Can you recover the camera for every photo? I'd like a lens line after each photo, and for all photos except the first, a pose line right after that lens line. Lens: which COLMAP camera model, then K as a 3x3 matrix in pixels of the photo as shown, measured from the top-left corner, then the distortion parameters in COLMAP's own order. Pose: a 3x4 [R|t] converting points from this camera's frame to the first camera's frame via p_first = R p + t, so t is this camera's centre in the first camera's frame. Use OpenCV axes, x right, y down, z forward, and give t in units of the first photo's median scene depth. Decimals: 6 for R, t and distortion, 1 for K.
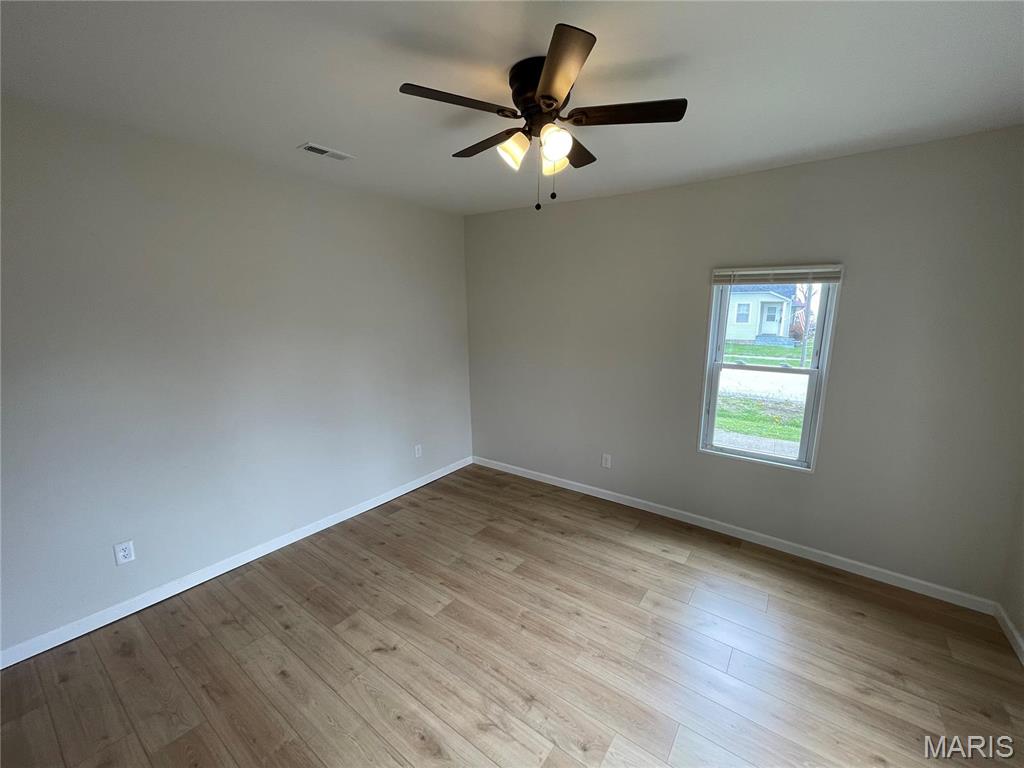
lens RADIAL K [[410.4, 0, 516.1], [0, 410.4, 385.6], [0, 0, 1]] dist [0.001897, 0.000340]
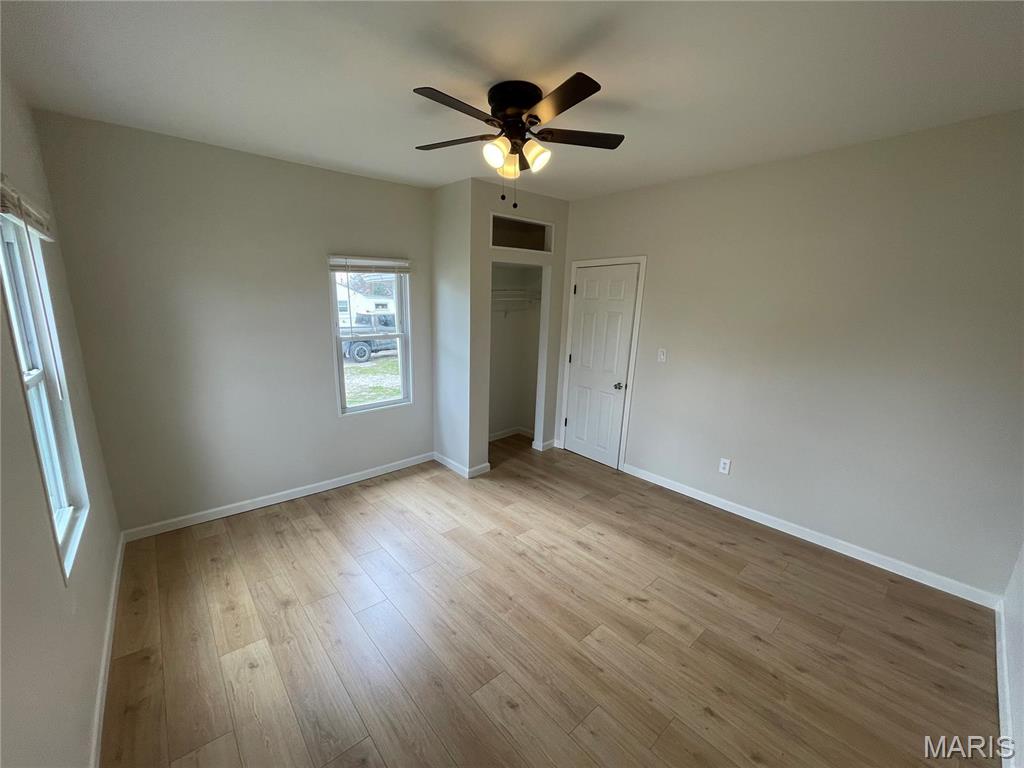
lens RADIAL K [[410.4, 0, 516.1], [0, 410.4, 385.6], [0, 0, 1]] dist [0.001897, 0.000340]
pose [[-0.975880, -0.061651, 0.209420, -0.184857], [0.017589, 0.933971, 0.356915, -0.292966], [-0.217597, 0.351990, -0.910360, 1.792489]]
